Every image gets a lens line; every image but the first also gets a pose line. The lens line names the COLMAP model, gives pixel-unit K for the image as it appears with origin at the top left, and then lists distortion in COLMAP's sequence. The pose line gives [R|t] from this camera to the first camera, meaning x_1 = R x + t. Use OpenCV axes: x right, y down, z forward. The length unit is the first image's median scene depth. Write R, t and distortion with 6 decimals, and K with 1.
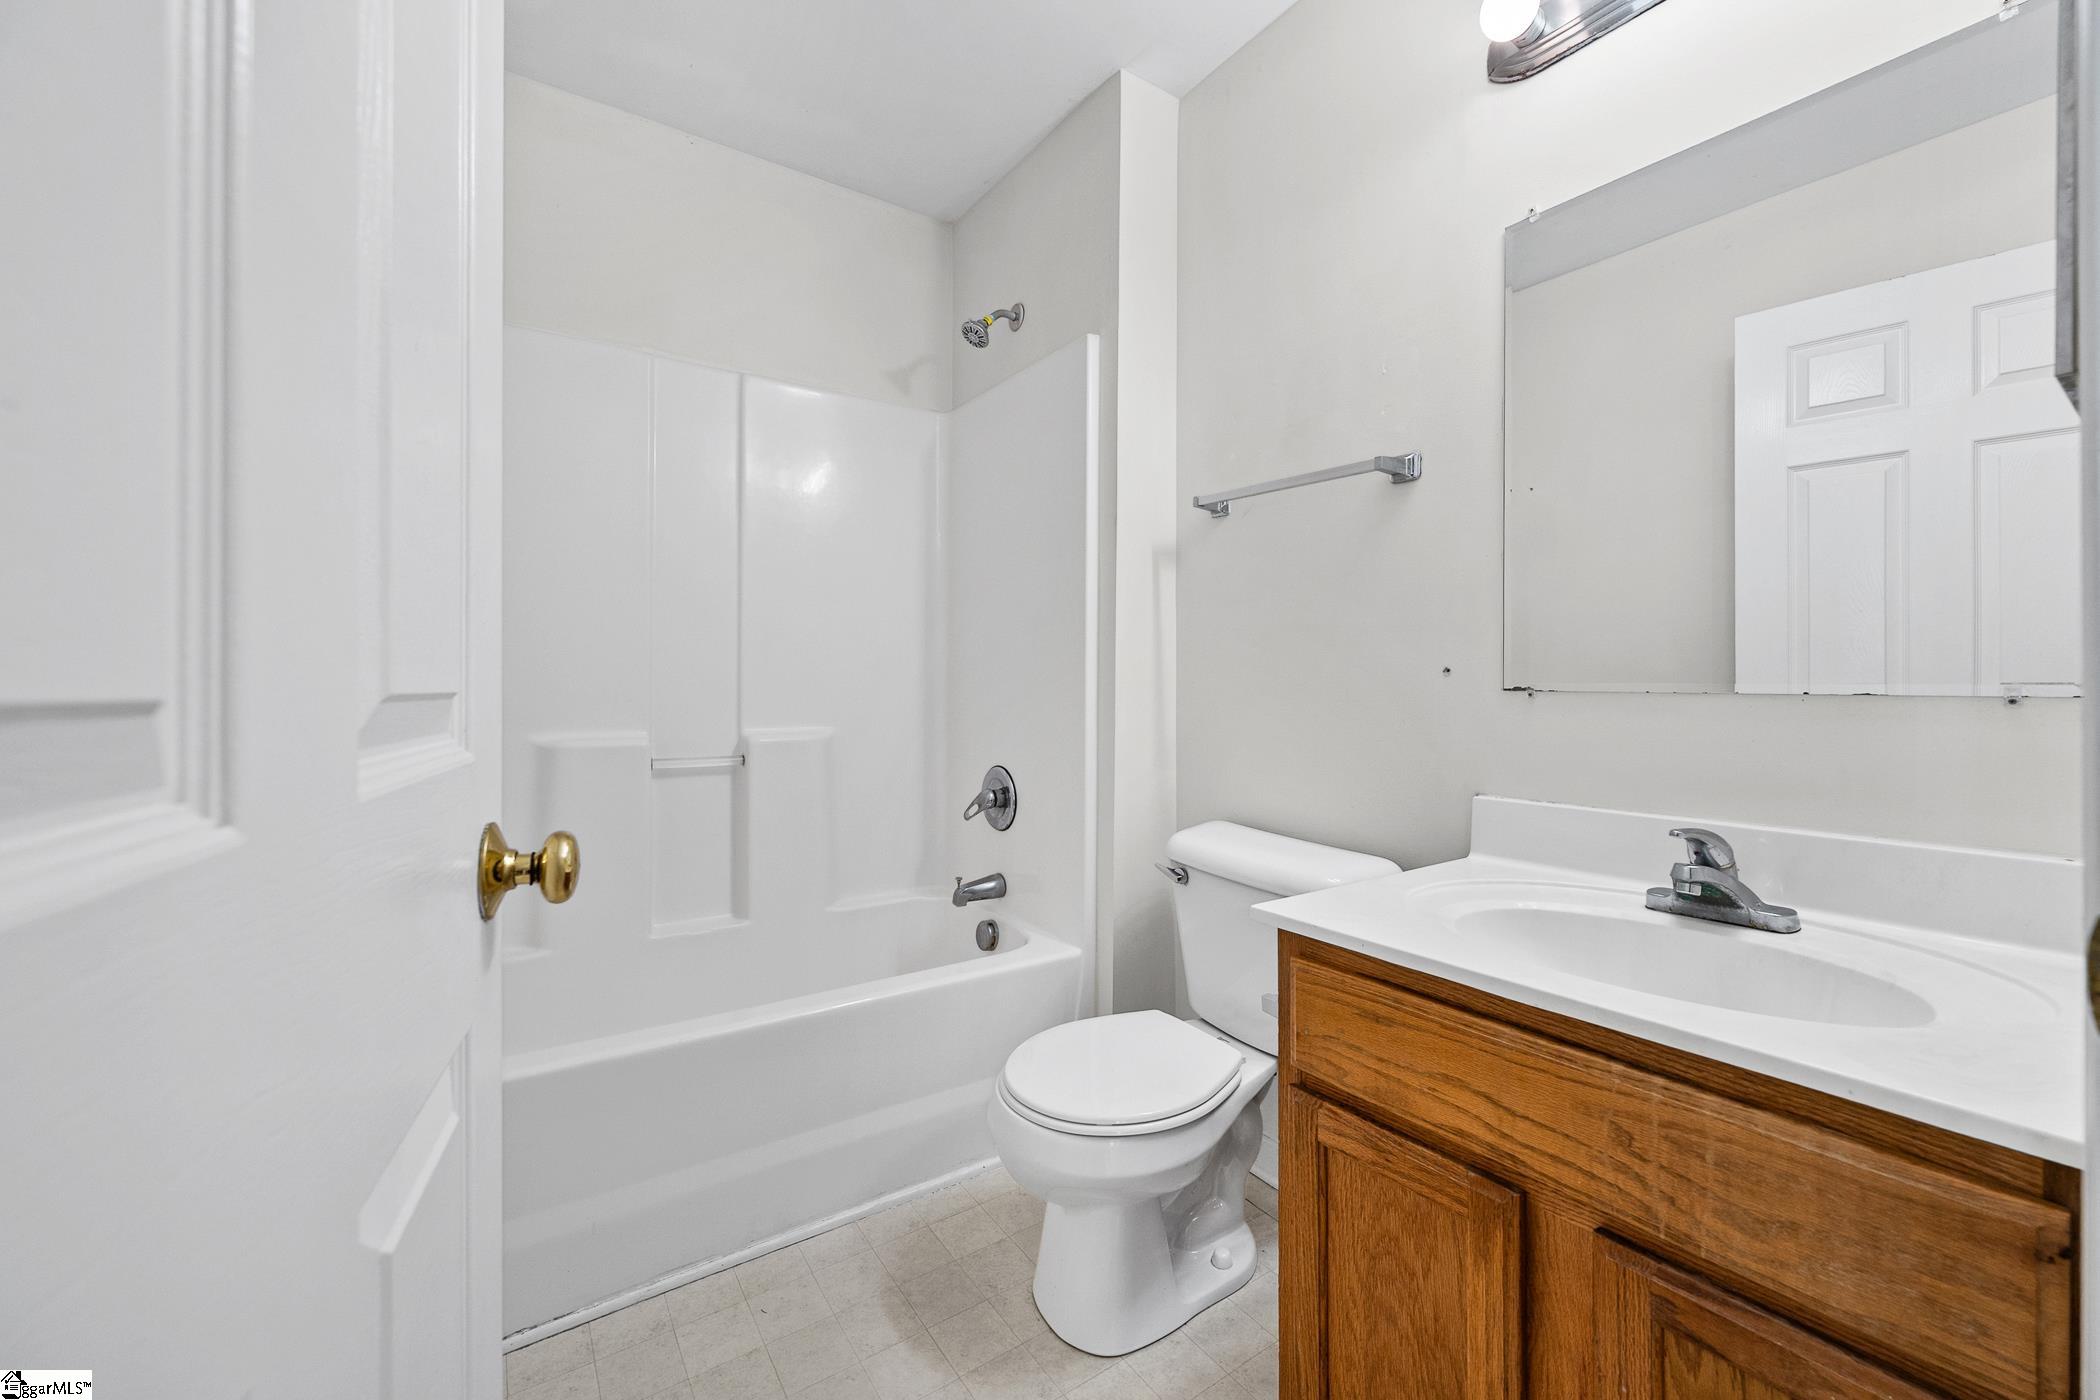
lens RADIAL K [[837.7, 0, 1044.6], [0, 837.7, 690.5], [0, 0, 1]] dist [-0.008628, -0.000022]
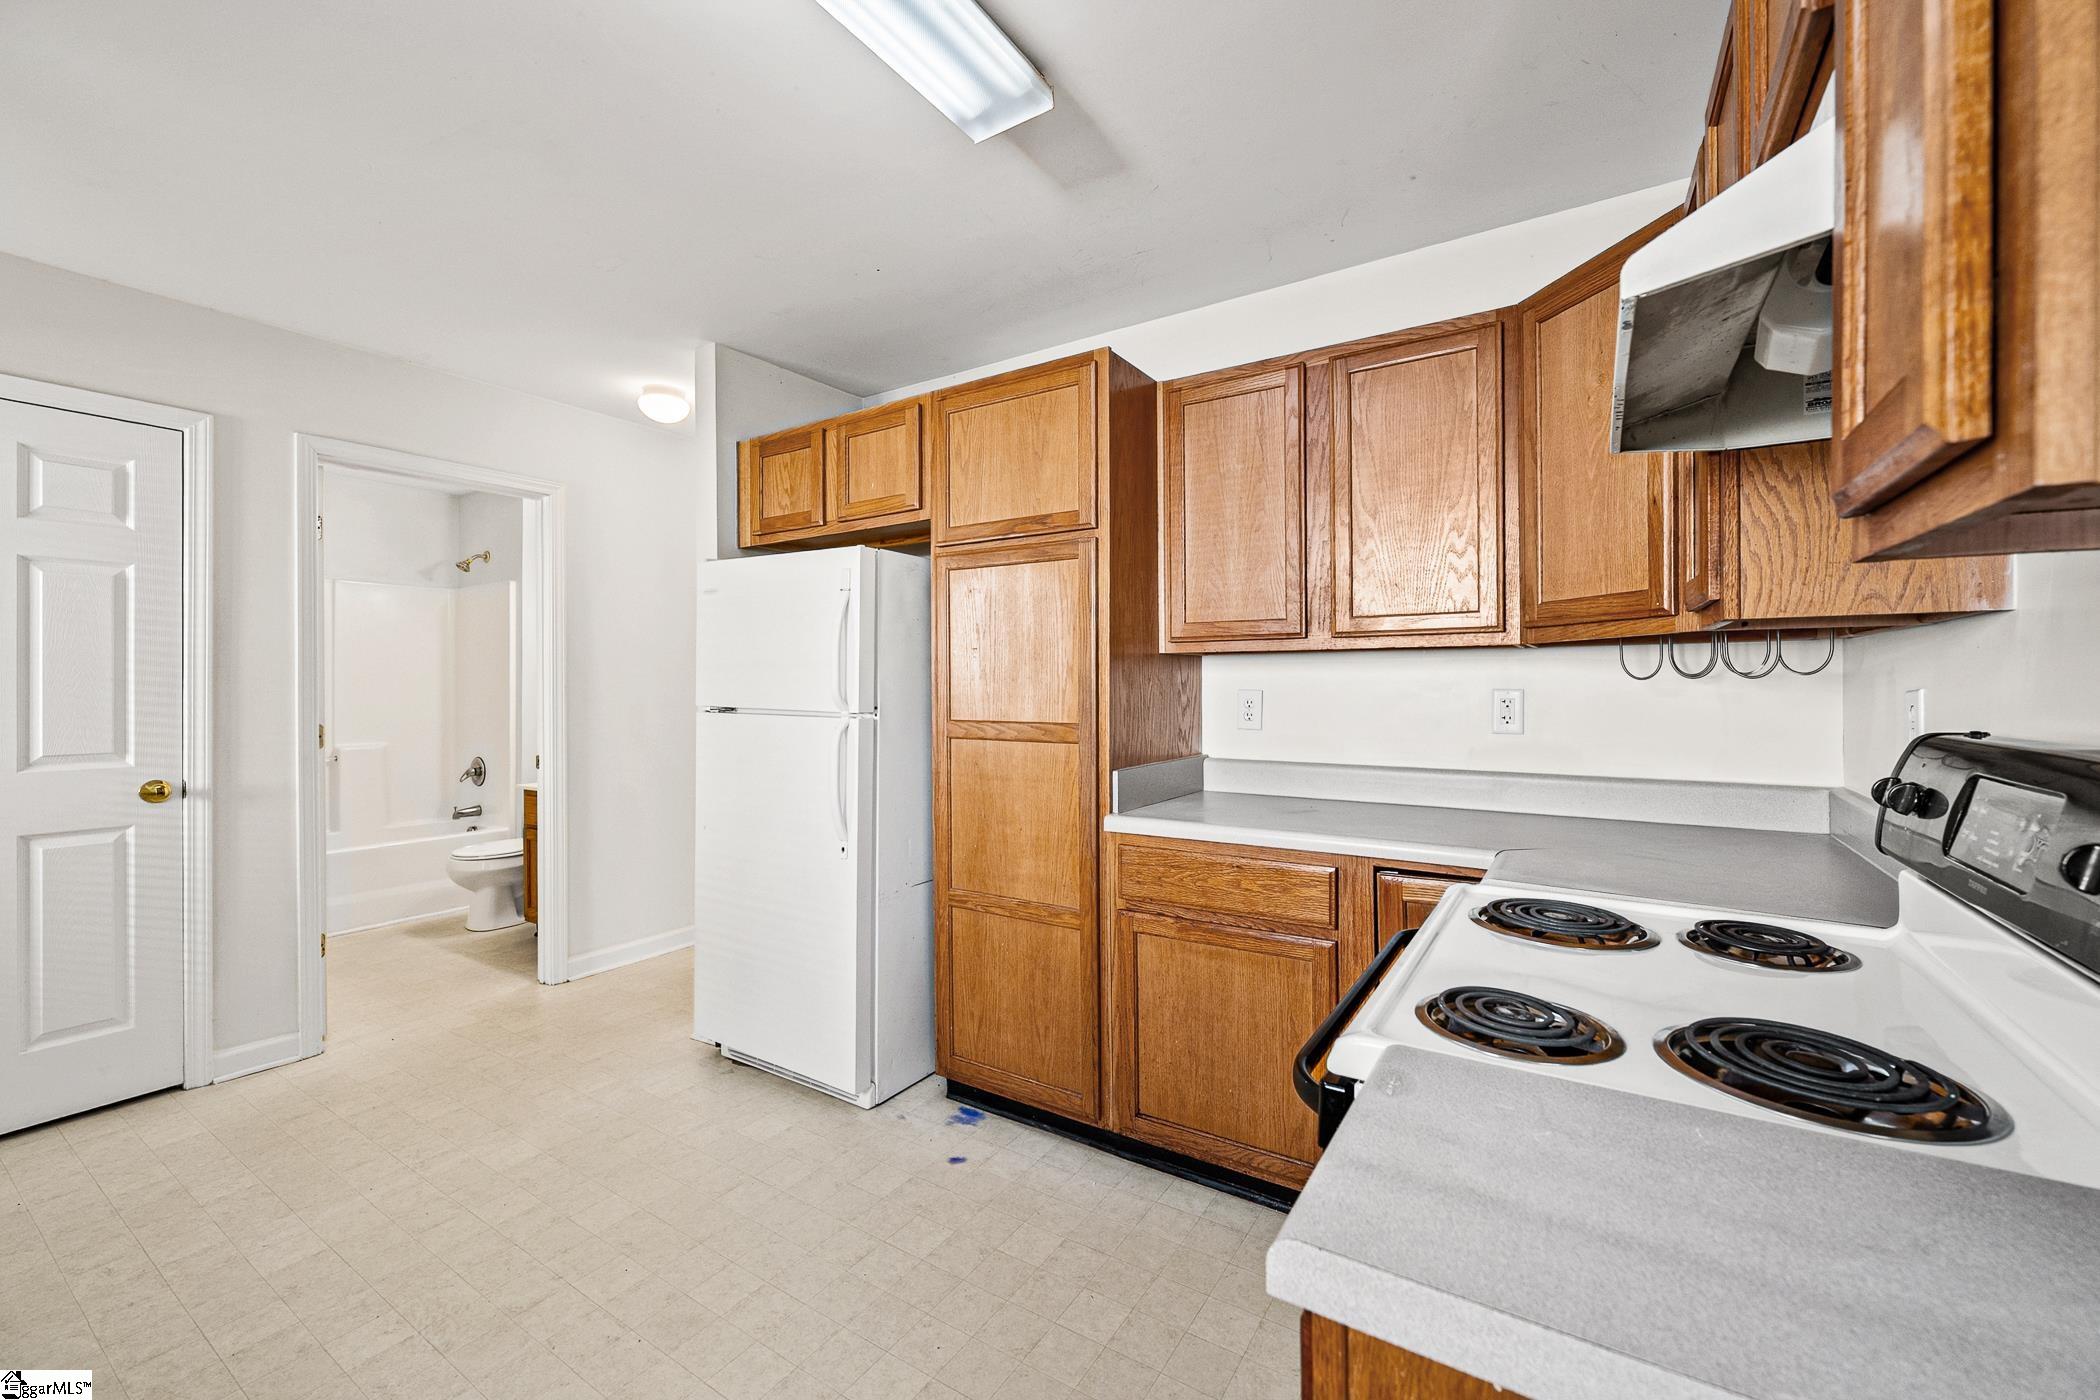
lens RADIAL K [[837.7, 0, 1050.7], [0, 837.7, 685.7], [0, 0, 1]] dist [-0.008628, -0.000022]
pose [[0.920824, -0.006219, 0.389928, 0.489067], [0.010438, 0.999908, -0.008702, -0.066252], [-0.389838, 0.012083, 0.920804, -1.659491]]
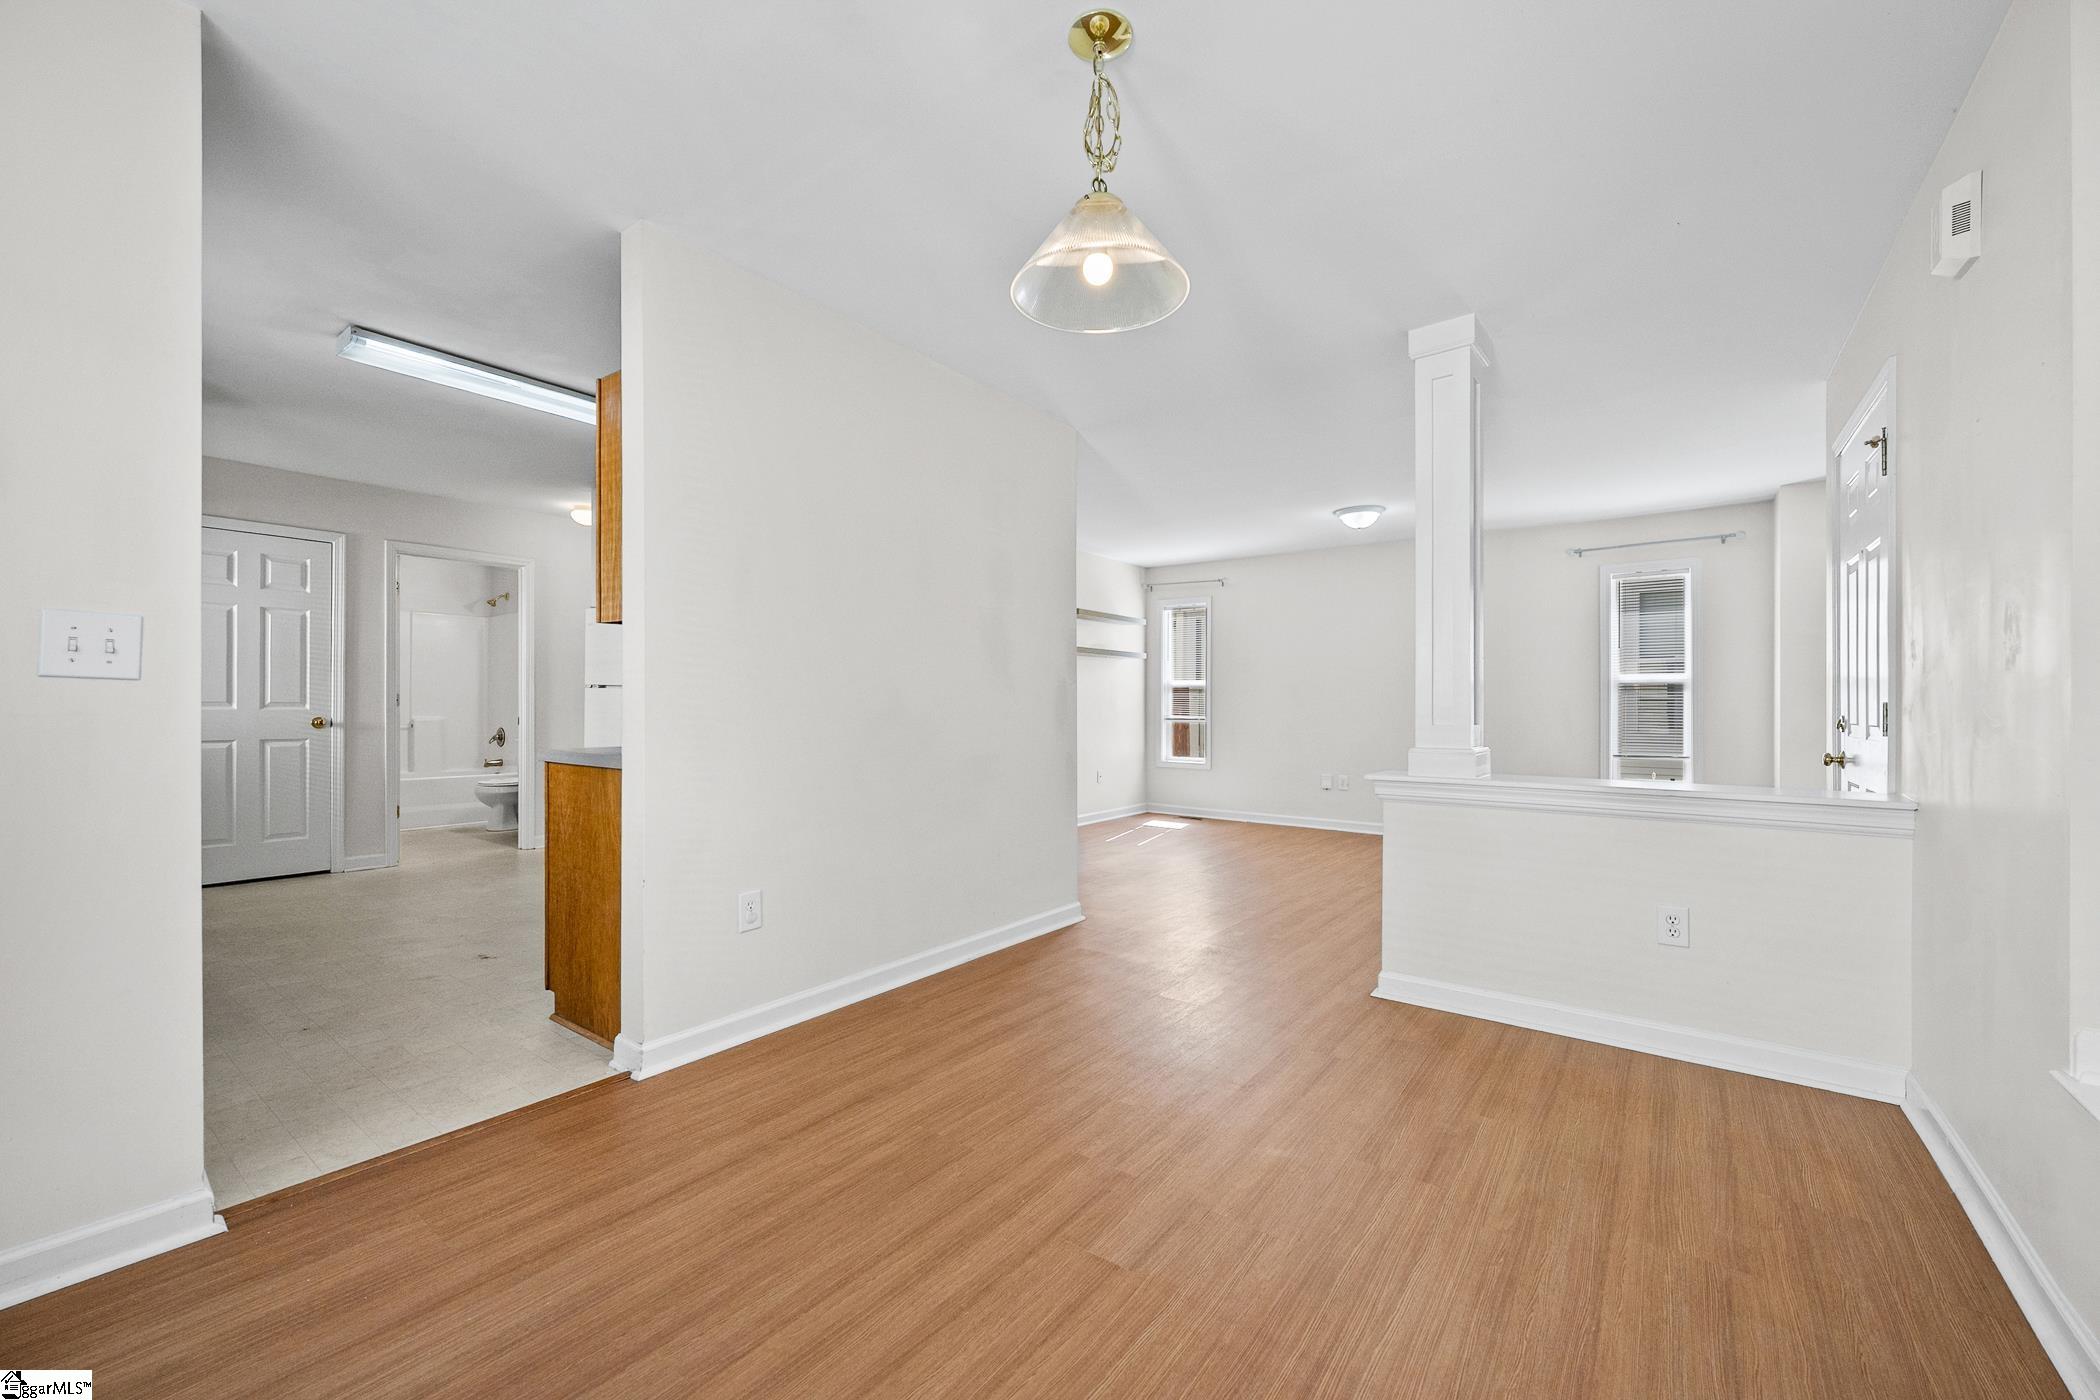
lens RADIAL K [[837.7, 0, 1055.7], [0, 837.7, 711.6], [0, 0, 1]] dist [-0.008628, -0.000022]
pose [[0.944301, 0.001049, 0.329081, 0.967254], [-0.000425, 0.999998, -0.001968, 0.028907], [-0.329082, 0.001719, 0.944300, -2.972913]]
